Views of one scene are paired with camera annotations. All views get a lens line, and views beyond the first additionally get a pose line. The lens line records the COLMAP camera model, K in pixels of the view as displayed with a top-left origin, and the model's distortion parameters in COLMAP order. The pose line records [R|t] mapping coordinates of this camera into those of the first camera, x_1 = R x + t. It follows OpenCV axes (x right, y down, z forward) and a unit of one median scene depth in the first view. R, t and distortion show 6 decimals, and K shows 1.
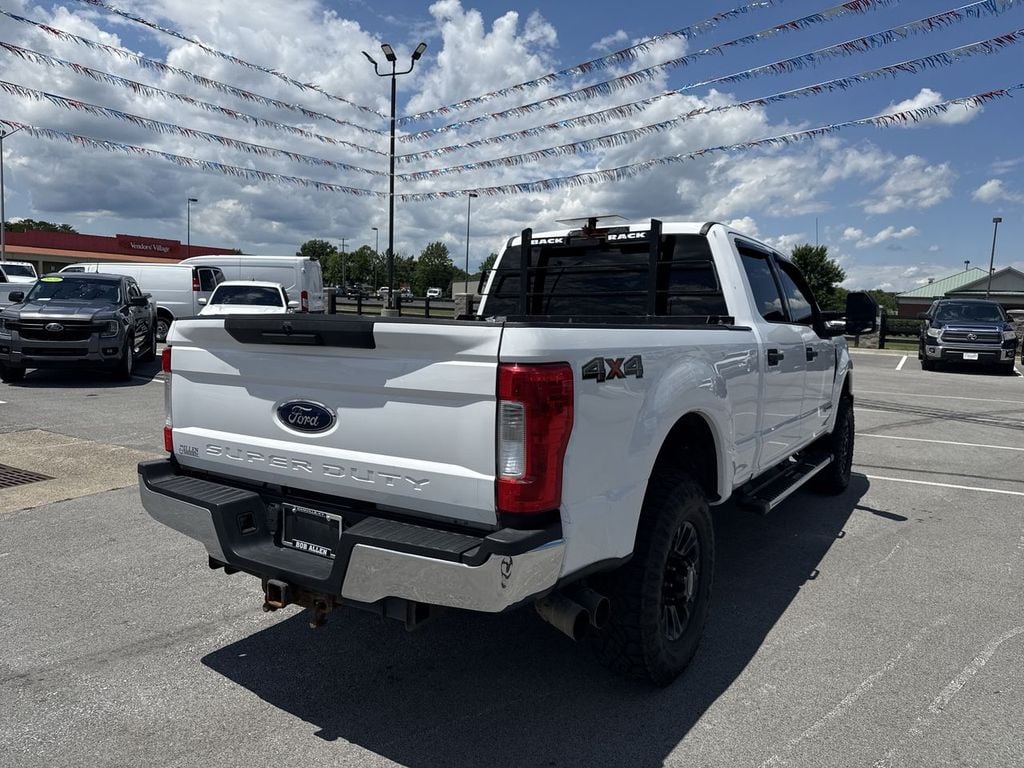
lens RADIAL K [[720.8, 0, 512.0], [0, 720.8, 384.0], [0, 0, 1]] dist [0.076616, -0.124993]
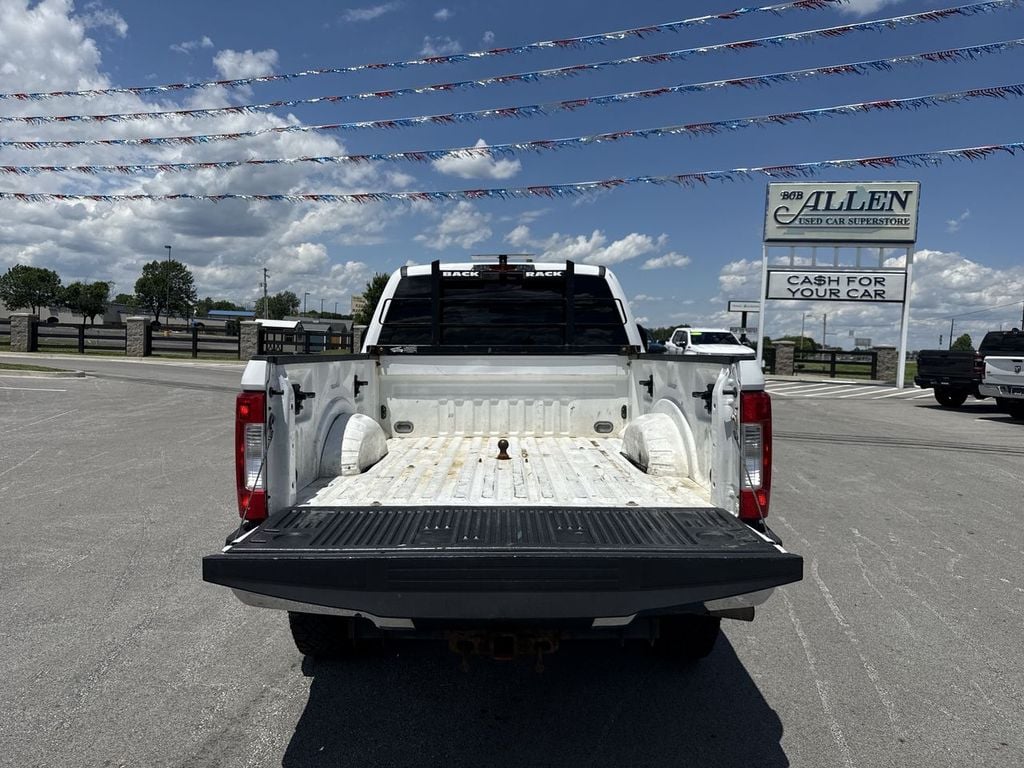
lens RADIAL K [[720.8, 0, 512.0], [0, 720.8, 384.0], [0, 0, 1]] dist [0.076616, -0.124993]
pose [[0.832660, -0.040014, 0.552337, -0.507085], [0.057278, 0.998260, -0.014029, -0.023999], [-0.550814, 0.043318, 0.833503, 0.115666]]
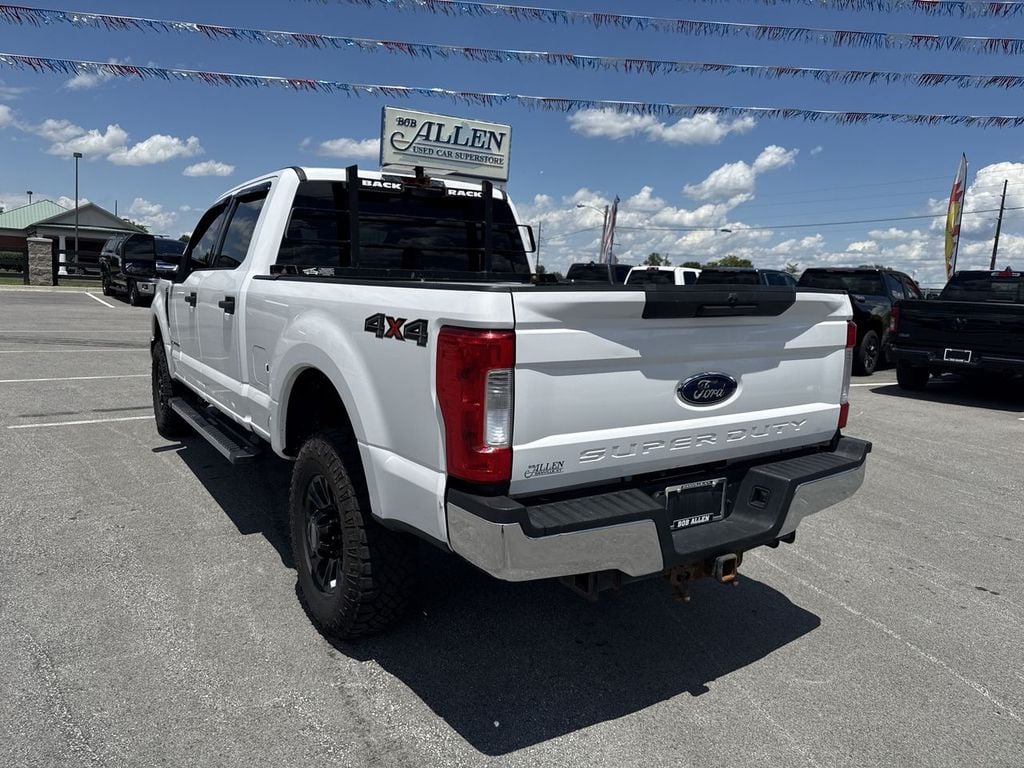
lens RADIAL K [[711.3, 0, 512.8], [0, 711.3, 390.1], [0, 0, 1]] dist [0.109085, -0.151317]
pose [[0.392817, -0.148327, 0.907576, -0.796920], [0.056082, 0.988934, 0.137350, -0.064182], [-0.917905, -0.003055, 0.396788, 0.539603]]
